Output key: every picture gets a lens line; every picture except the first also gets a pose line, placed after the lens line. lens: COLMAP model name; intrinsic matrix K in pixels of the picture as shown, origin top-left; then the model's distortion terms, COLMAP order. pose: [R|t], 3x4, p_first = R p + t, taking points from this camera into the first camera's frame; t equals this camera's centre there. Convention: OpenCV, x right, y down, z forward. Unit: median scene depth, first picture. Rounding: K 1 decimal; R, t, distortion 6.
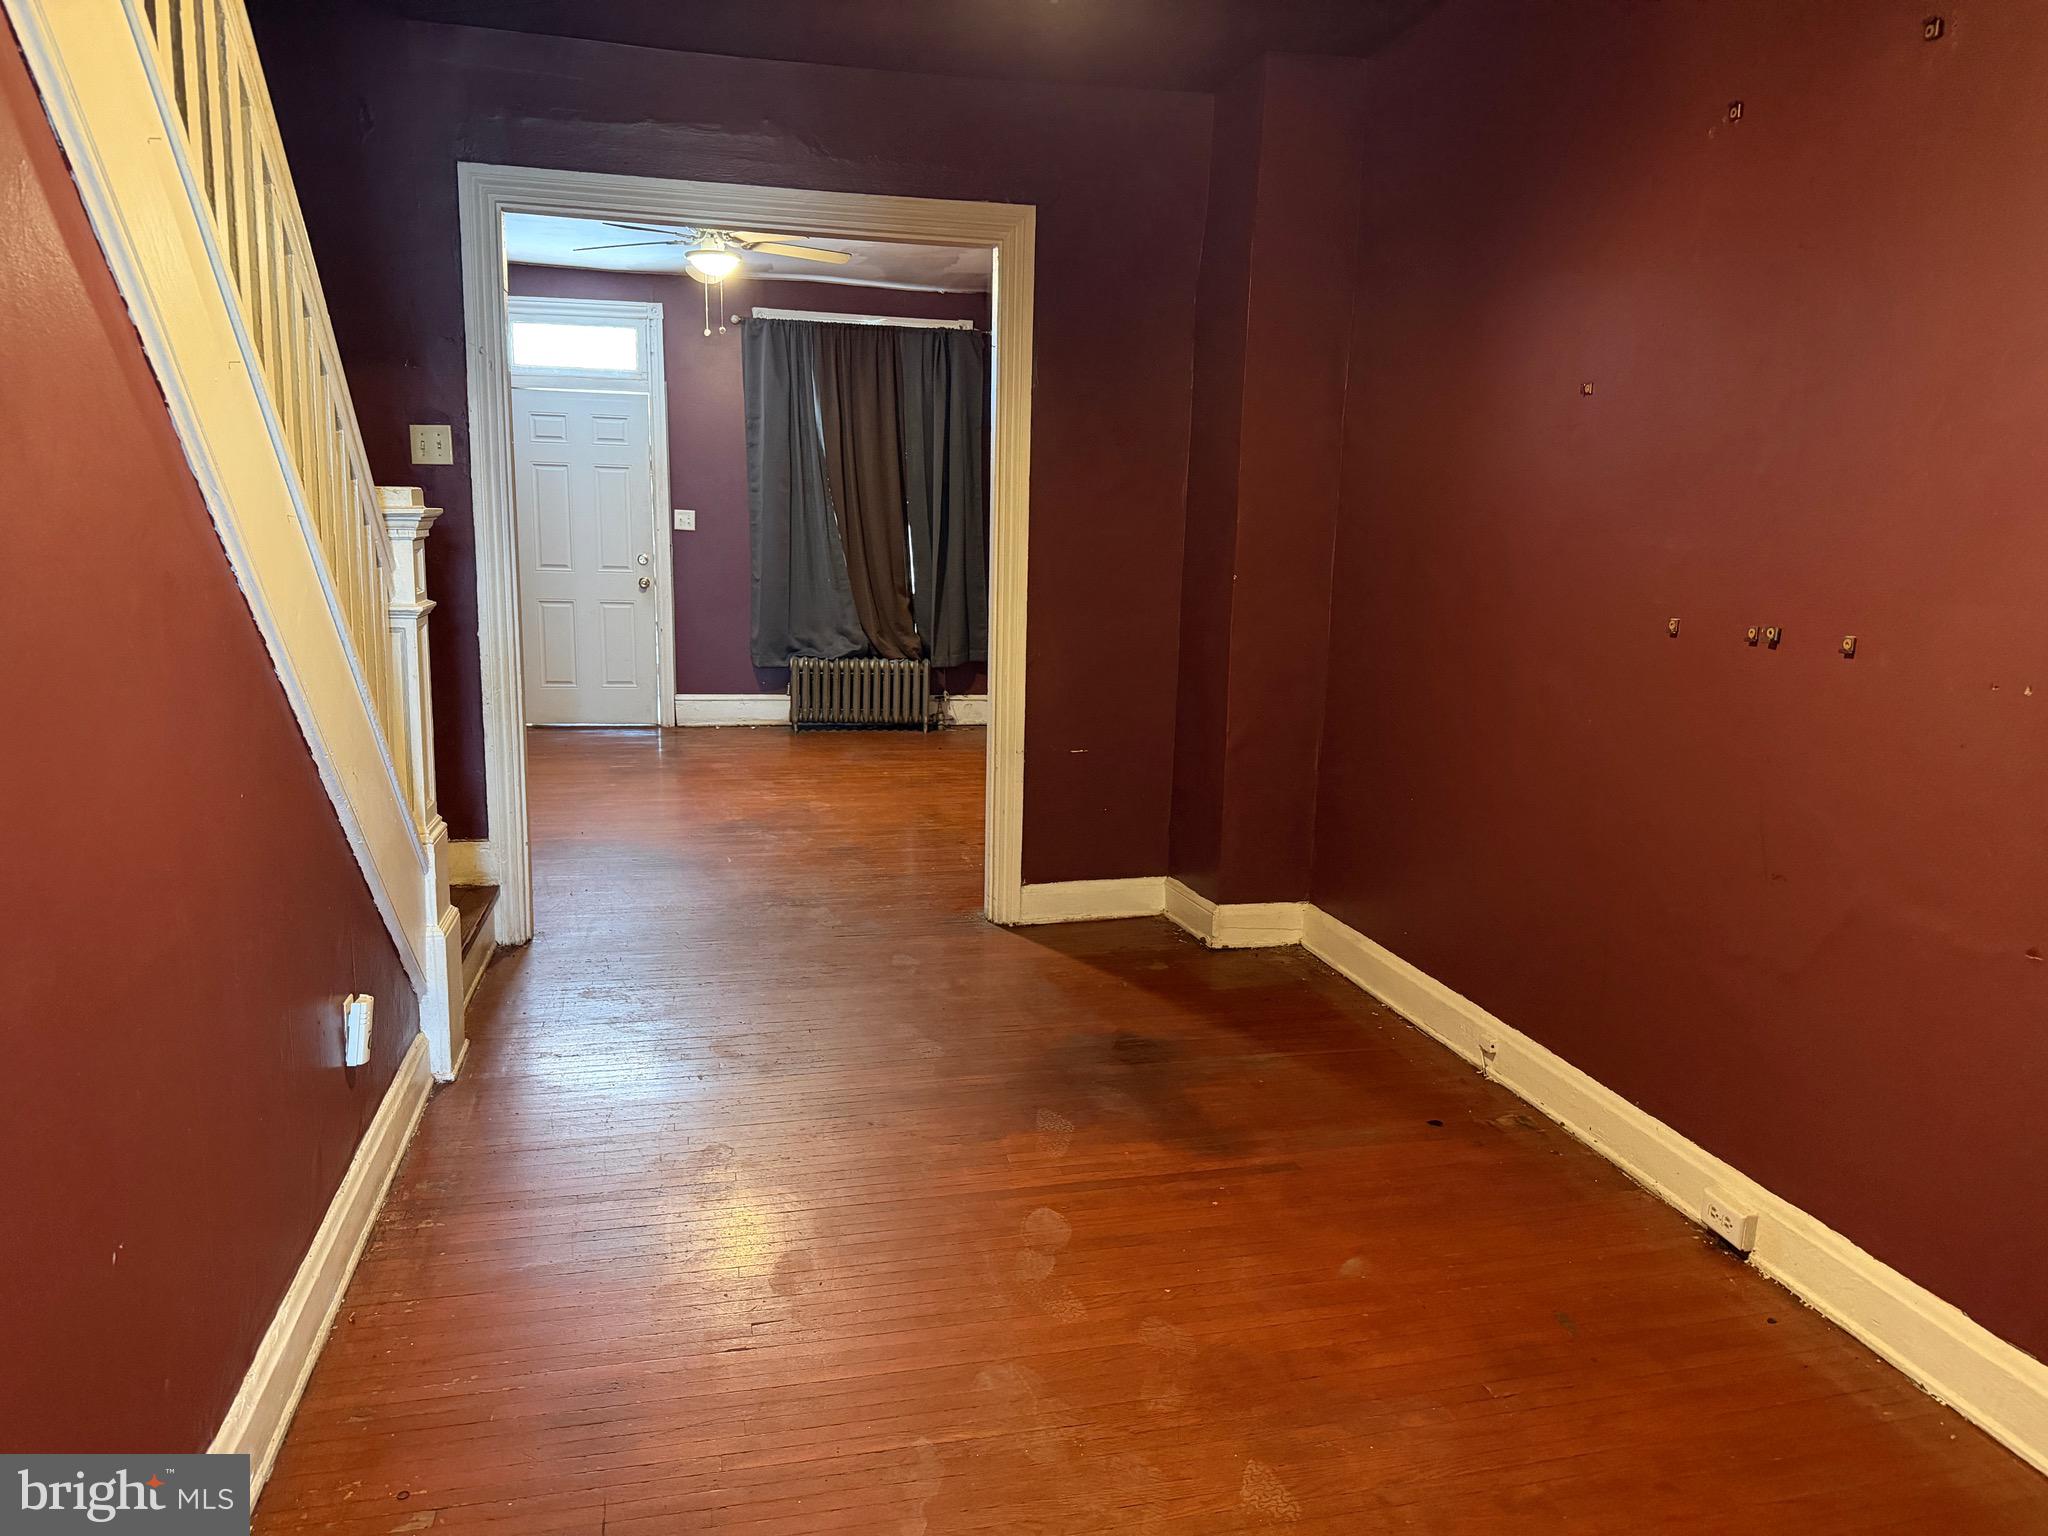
lens RADIAL K [[1437.1, 0, 1070.7], [0, 1437.1, 810.2], [0, 0, 1]] dist [0.030282, -0.023339]
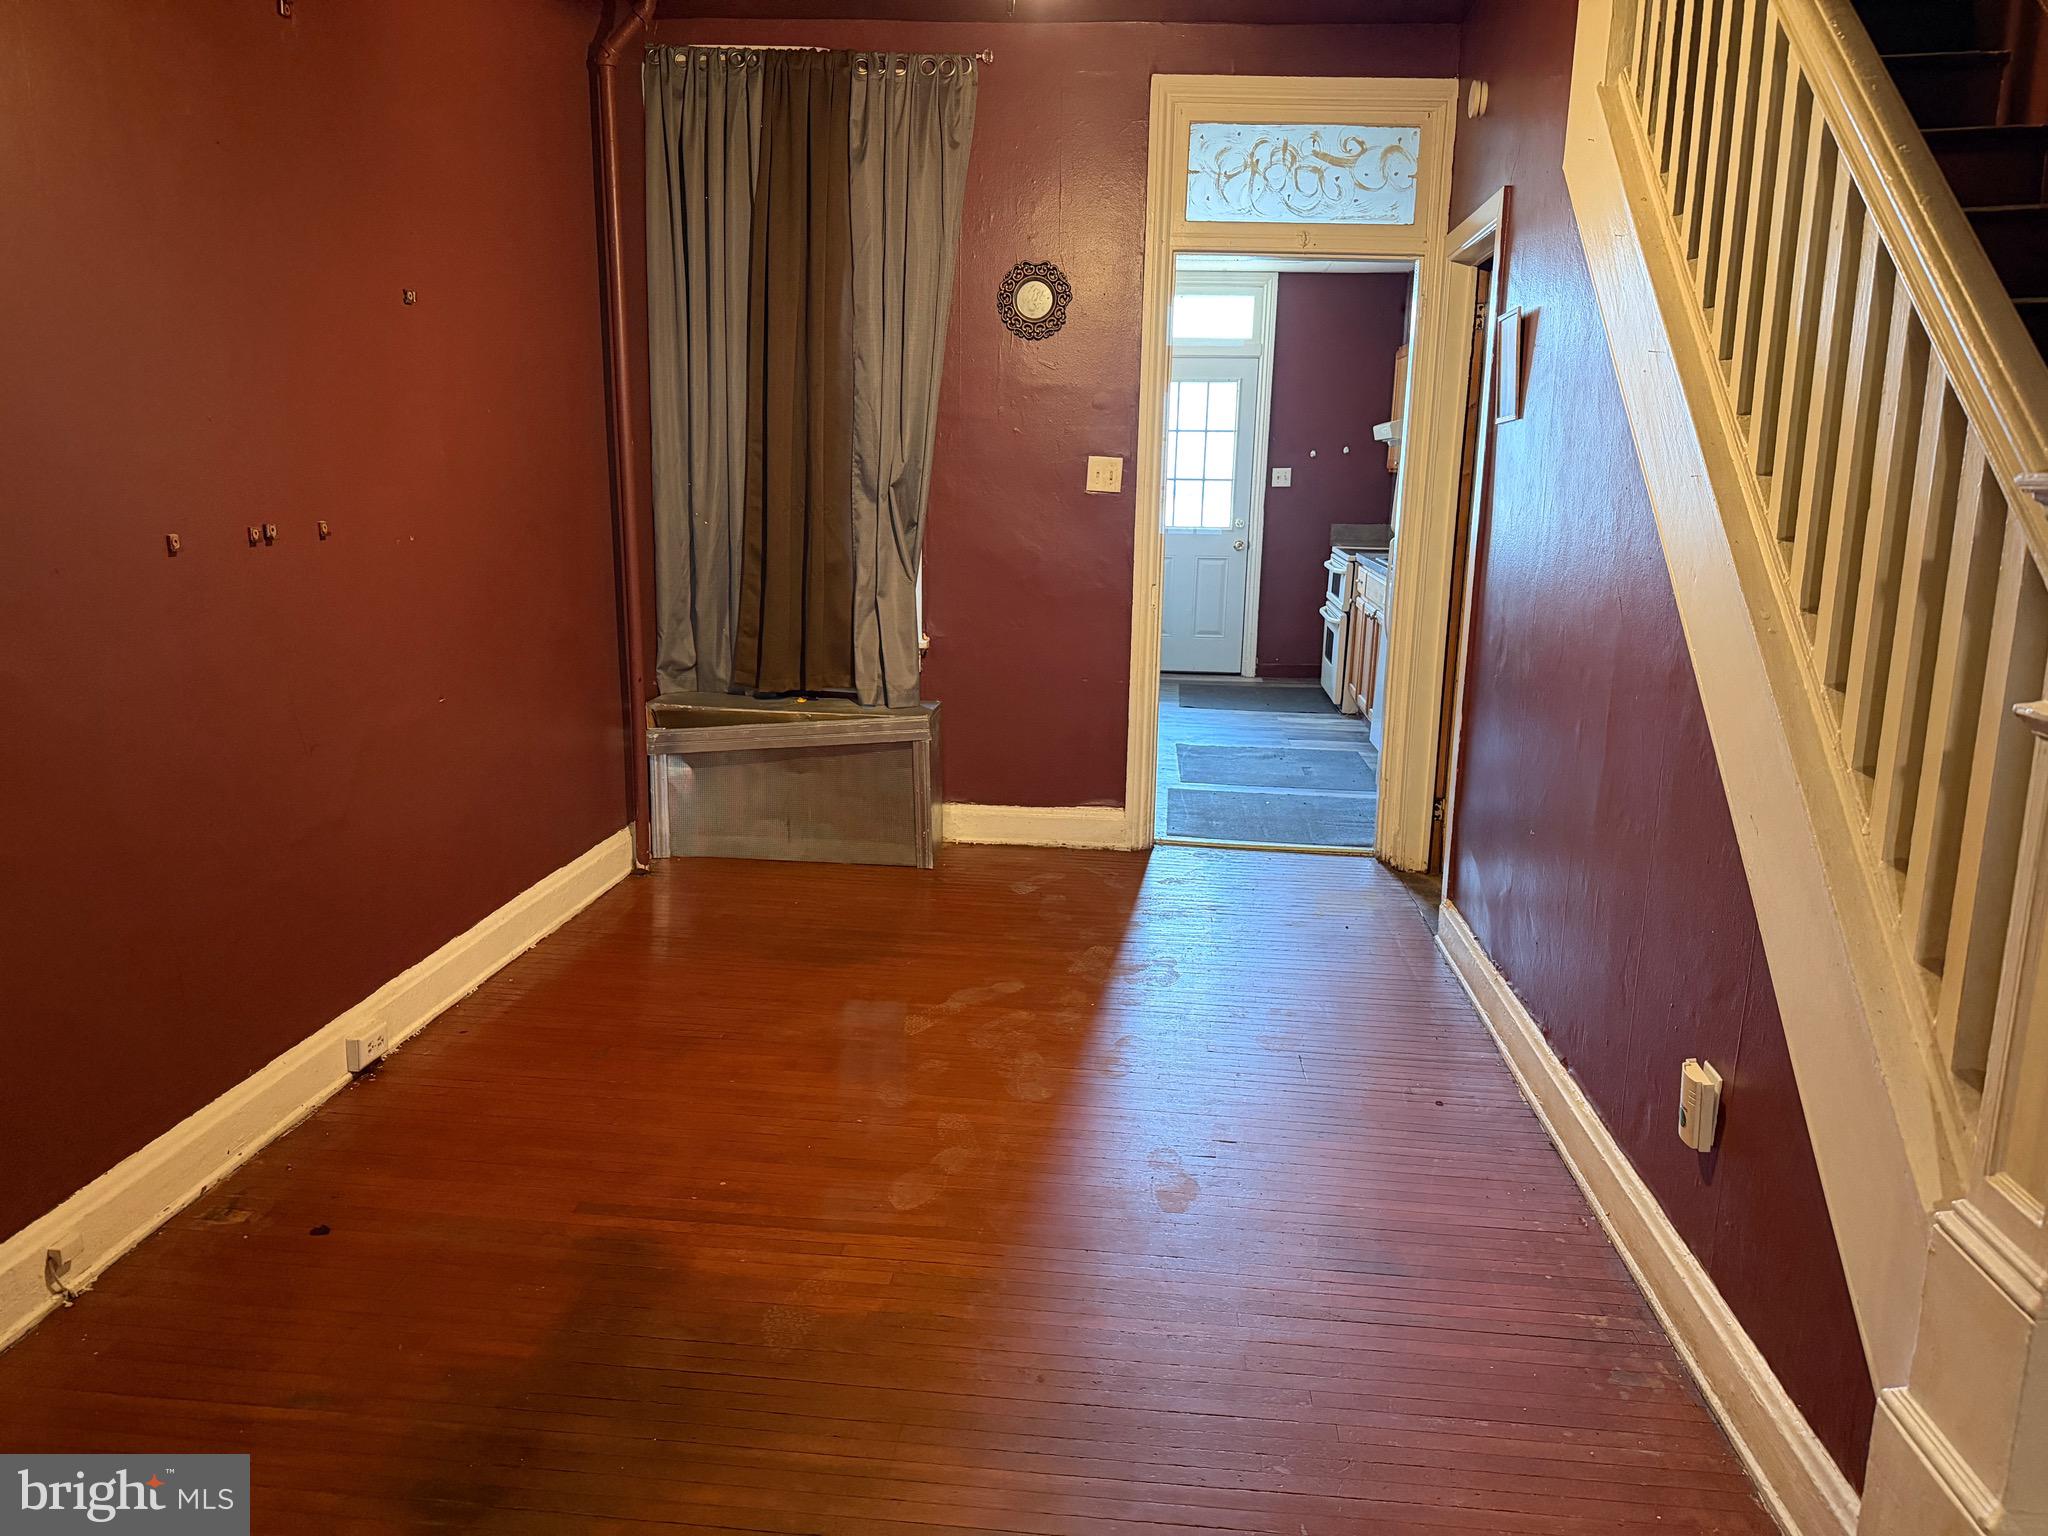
lens RADIAL K [[1437.1, 0, 1038.4], [0, 1437.1, 762.0], [0, 0, 1]] dist [0.030282, -0.023339]
pose [[-0.944280, -0.106115, 0.311569, -0.336829], [0.025800, 0.919828, 0.391472, -0.319737], [-0.328131, 0.377697, -0.865838, 1.575195]]
